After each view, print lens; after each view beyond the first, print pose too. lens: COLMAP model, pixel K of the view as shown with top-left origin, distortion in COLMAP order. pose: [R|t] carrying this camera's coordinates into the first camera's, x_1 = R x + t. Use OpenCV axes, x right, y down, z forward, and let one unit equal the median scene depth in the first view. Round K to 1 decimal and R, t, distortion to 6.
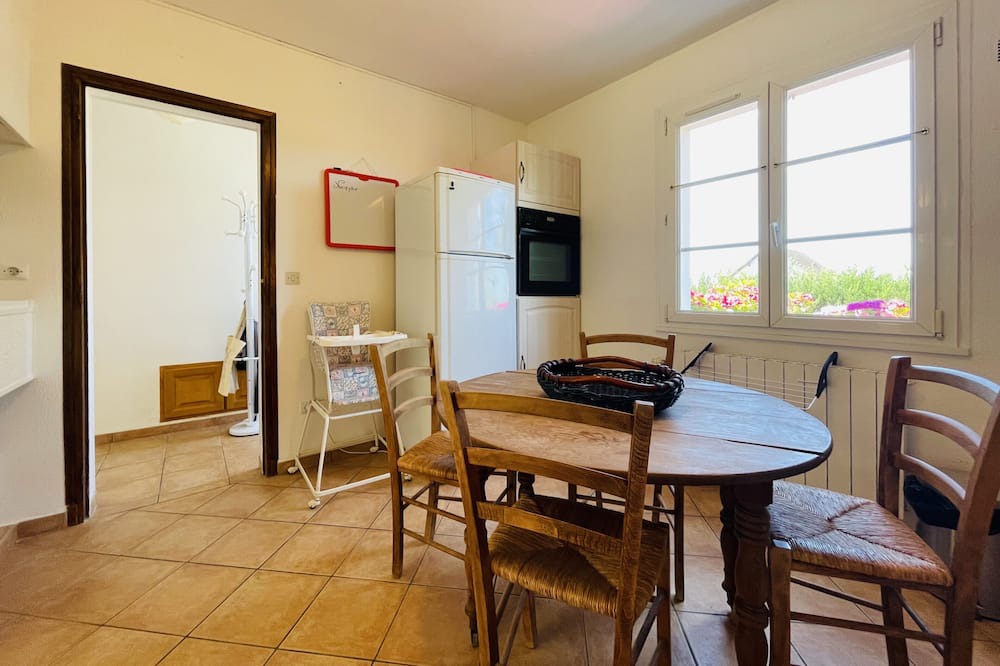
lens RADIAL K [[409.1, 0, 503.2], [0, 409.1, 291.9], [0, 0, 1]] dist [0.000111, -0.000006]
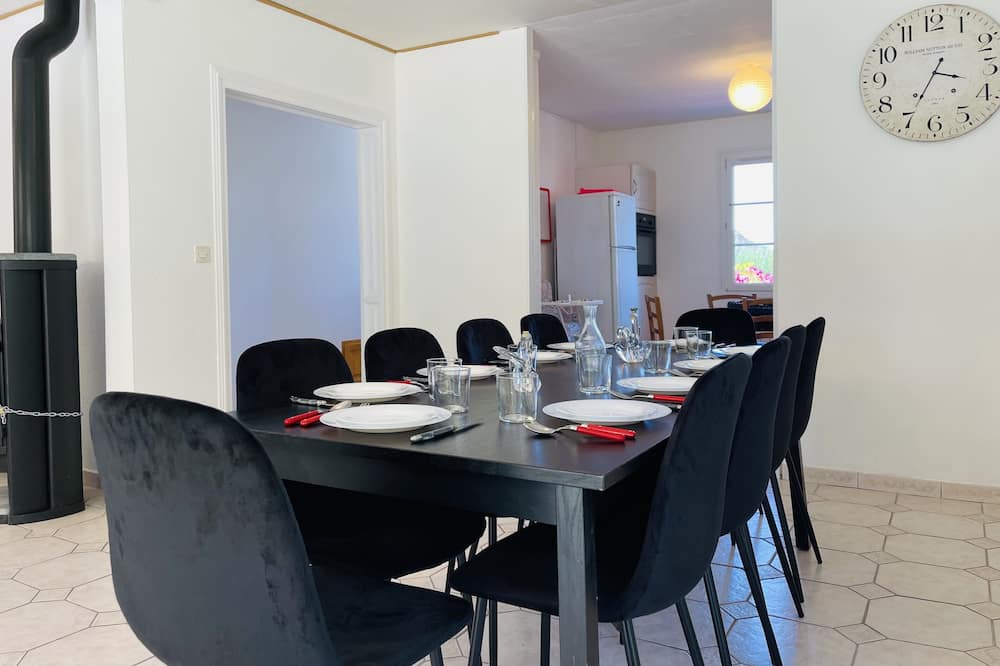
lens RADIAL K [[769.4, 0, 498.8], [0, 769.4, 300.2], [0, 0, 1]] dist [-0.004513, -0.006311]
pose [[0.931521, -0.017152, 0.363283, -1.627125], [0.006865, 0.999539, 0.029589, 0.016302], [-0.363623, -0.025069, 0.931209, -1.557310]]
